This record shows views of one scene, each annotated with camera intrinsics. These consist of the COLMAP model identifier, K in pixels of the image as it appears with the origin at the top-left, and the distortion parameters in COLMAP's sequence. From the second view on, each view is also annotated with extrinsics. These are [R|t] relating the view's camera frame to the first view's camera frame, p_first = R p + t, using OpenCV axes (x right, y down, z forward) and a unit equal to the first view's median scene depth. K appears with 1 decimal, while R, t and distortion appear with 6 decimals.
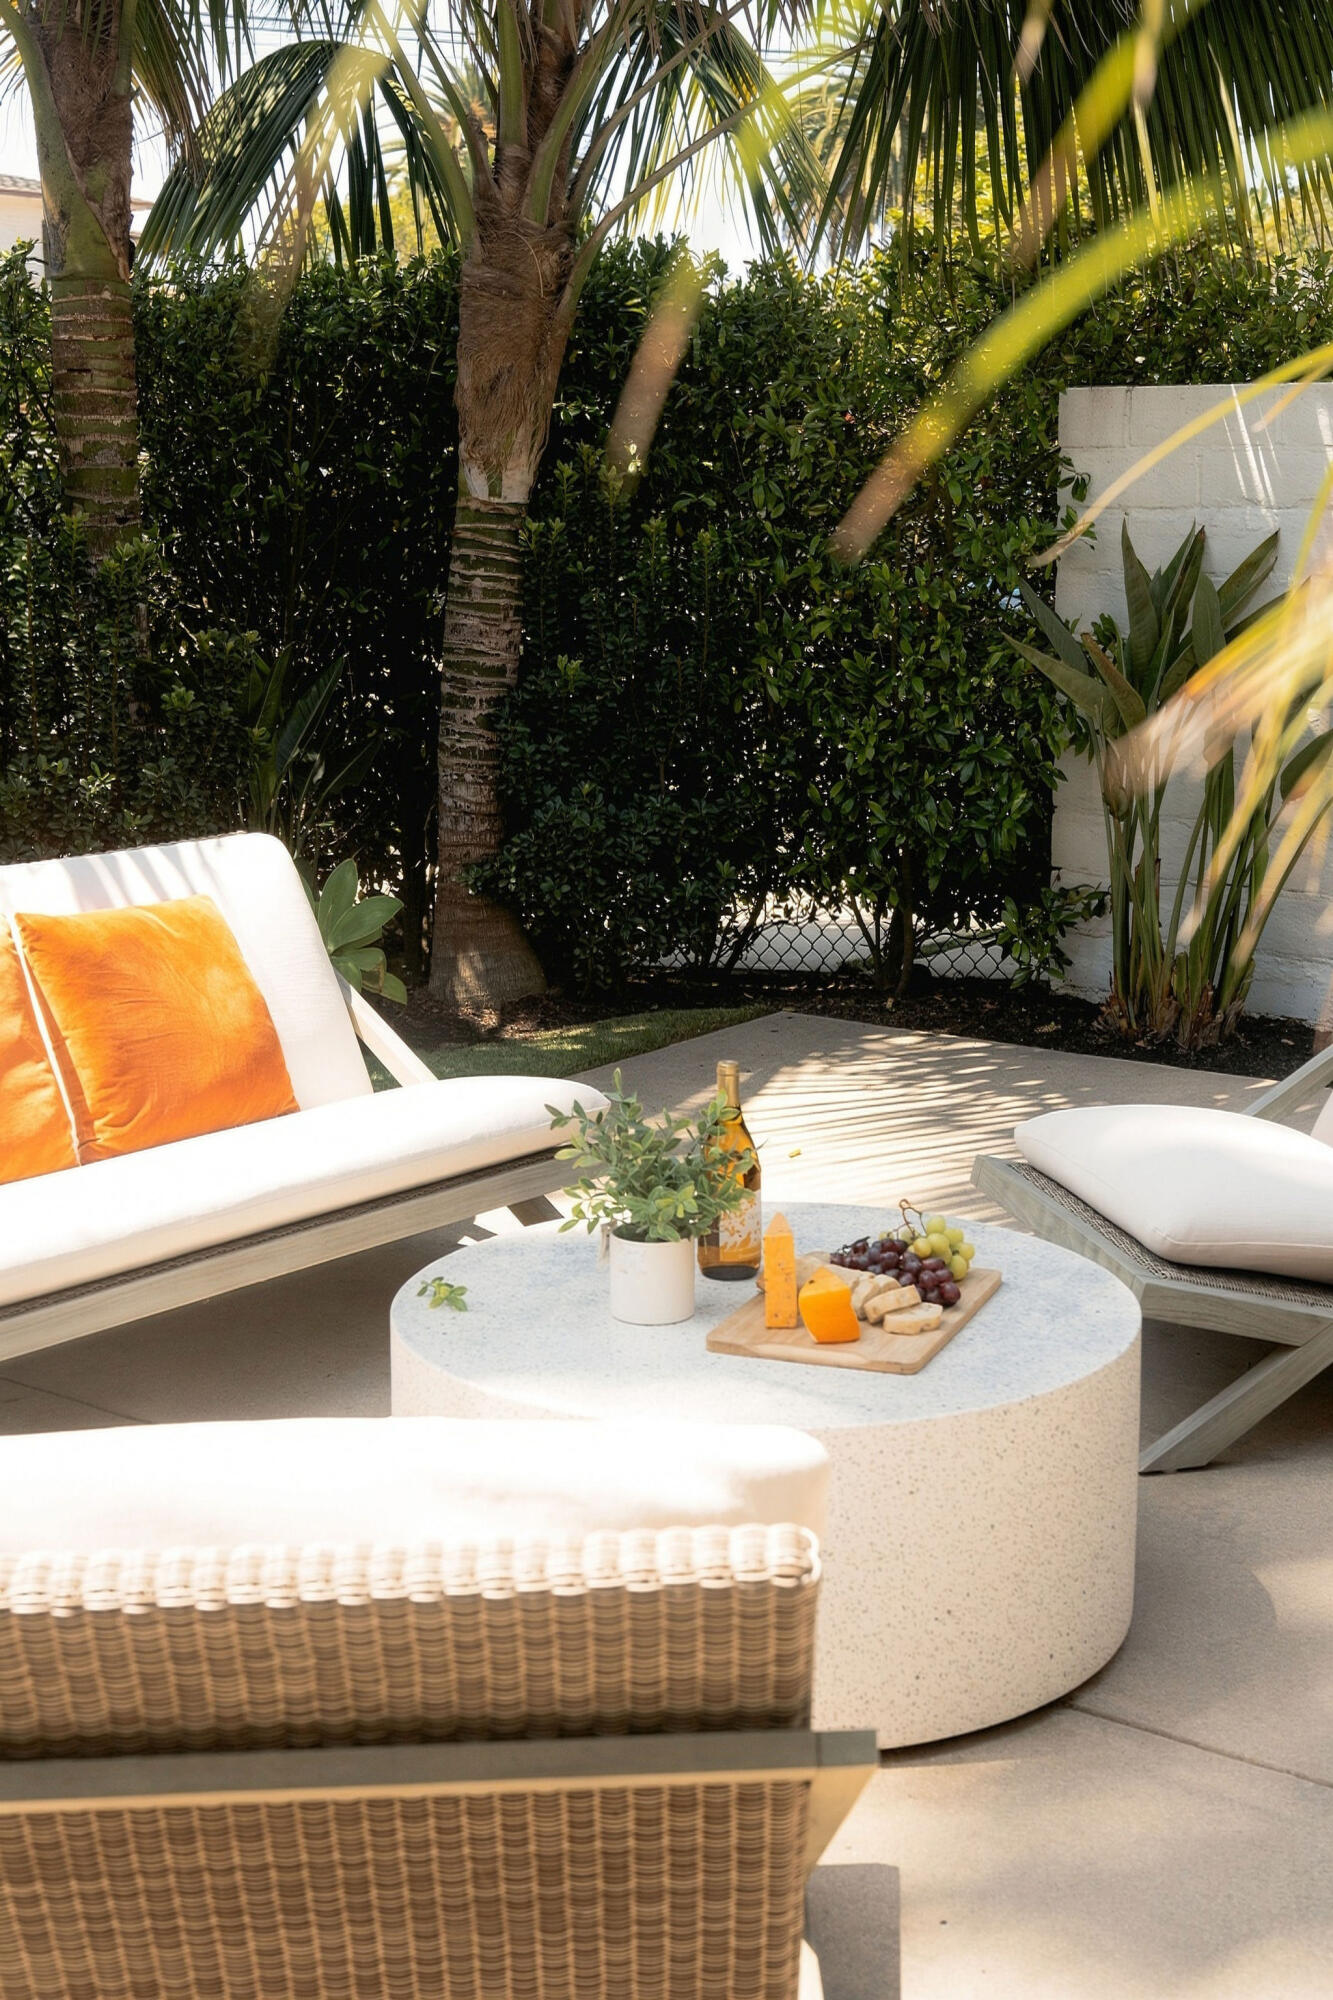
lens RADIAL K [[2716.9, 0, 666.5], [0, 2716.9, 1000.0], [0, 0, 1]] dist [-0.012680, -0.021414]
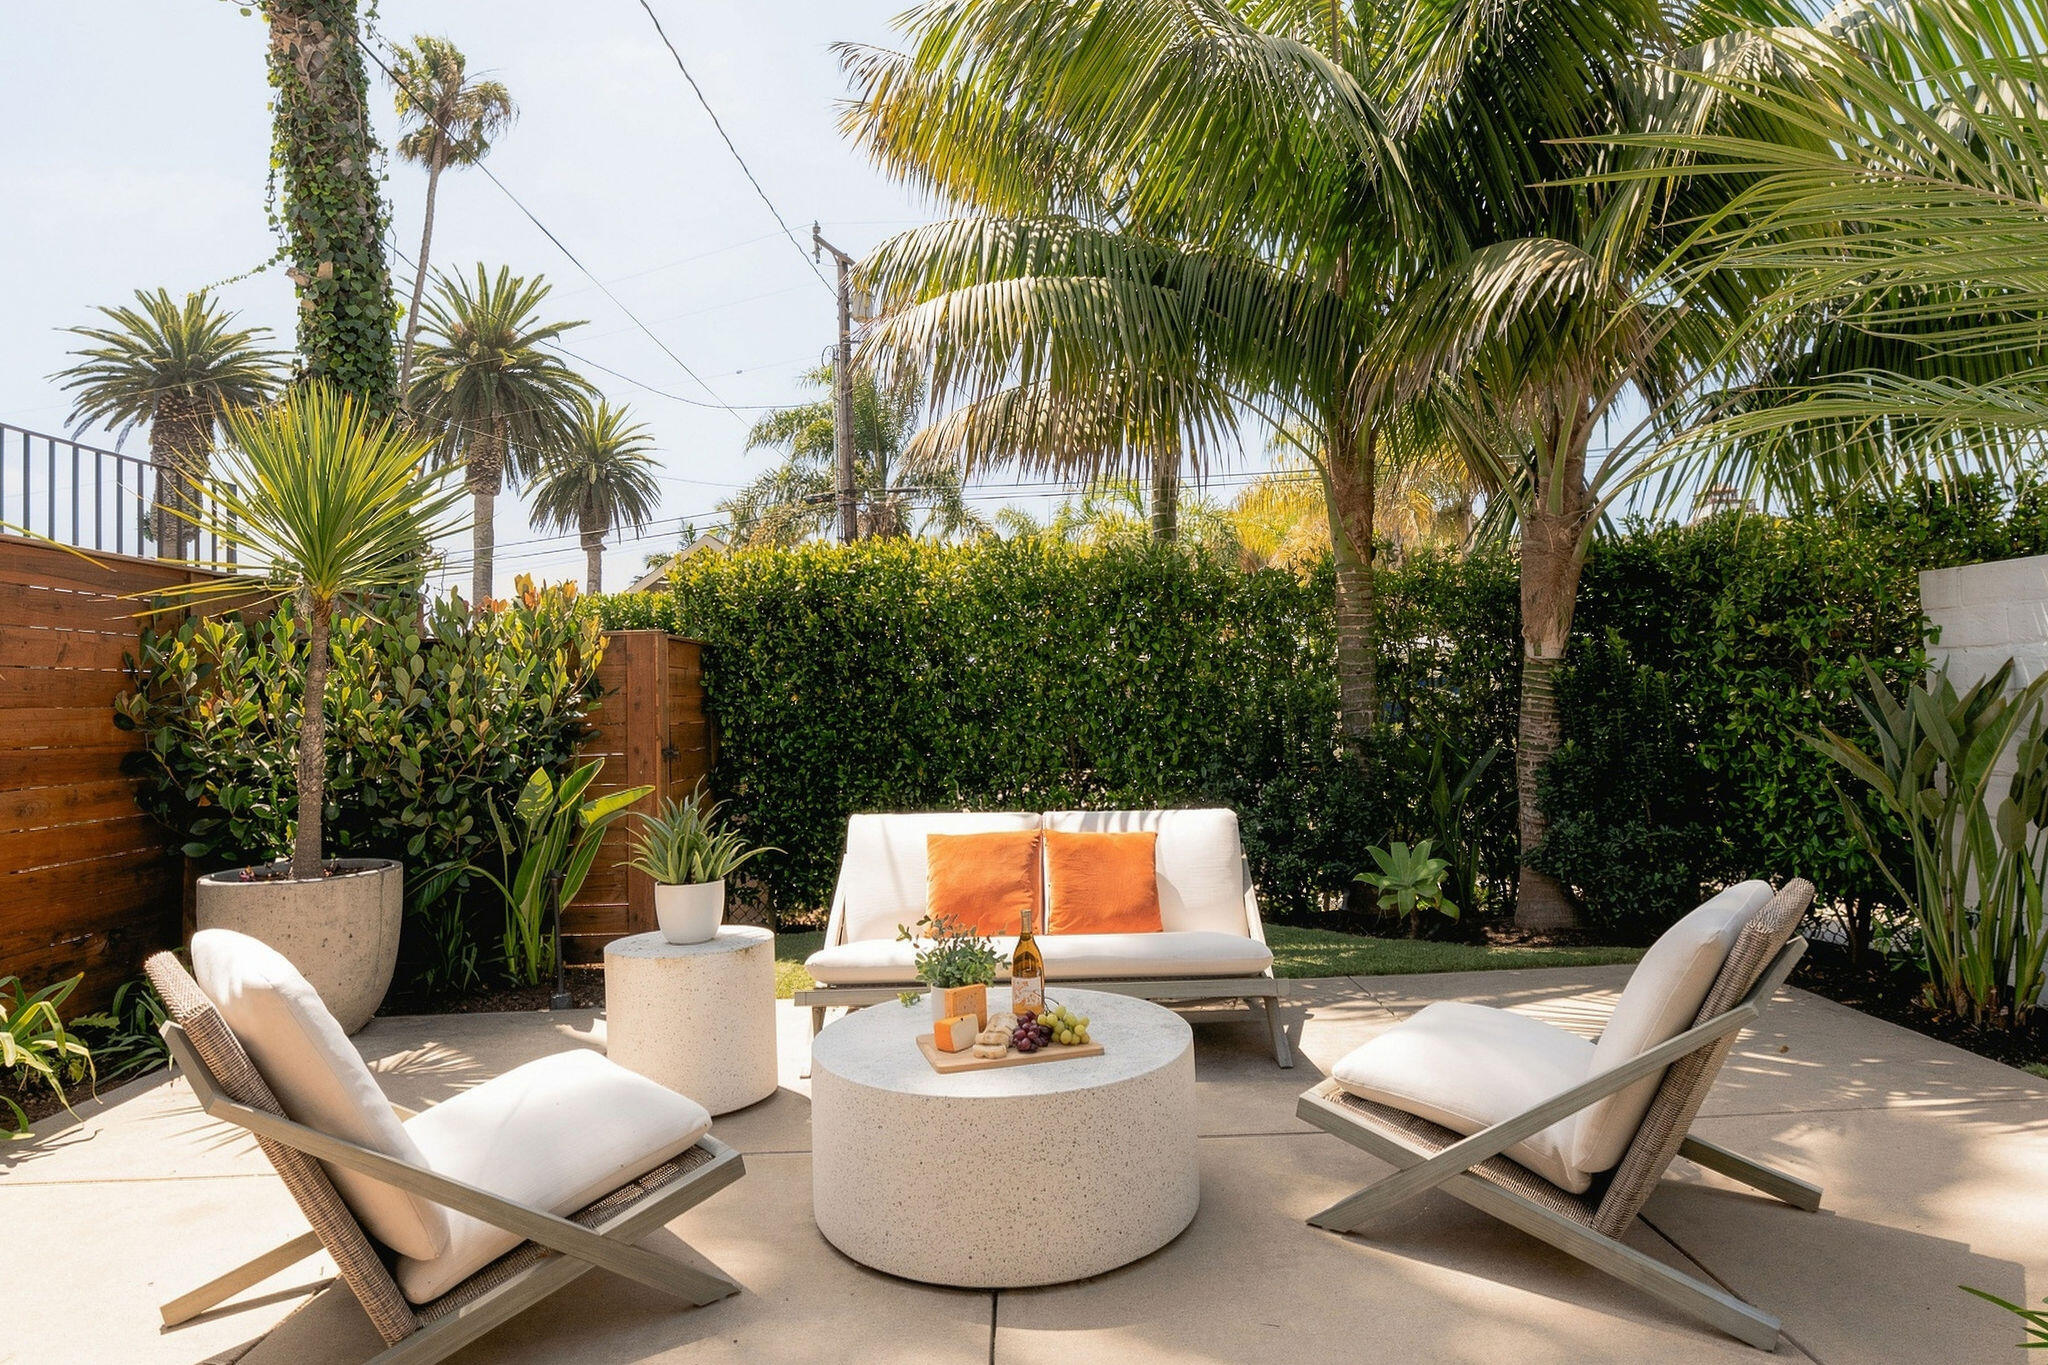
lens RADIAL K [[1174.5, 0, 1024.0], [0, 1174.5, 682.5], [0, 0, 1]] dist [0.015028, -0.000028]
pose [[0.624056, -0.020052, -0.781122, 0.362741], [-0.128631, 0.983396, -0.128011, -0.015731], [0.770719, 0.180363, 0.611115, 0.228088]]
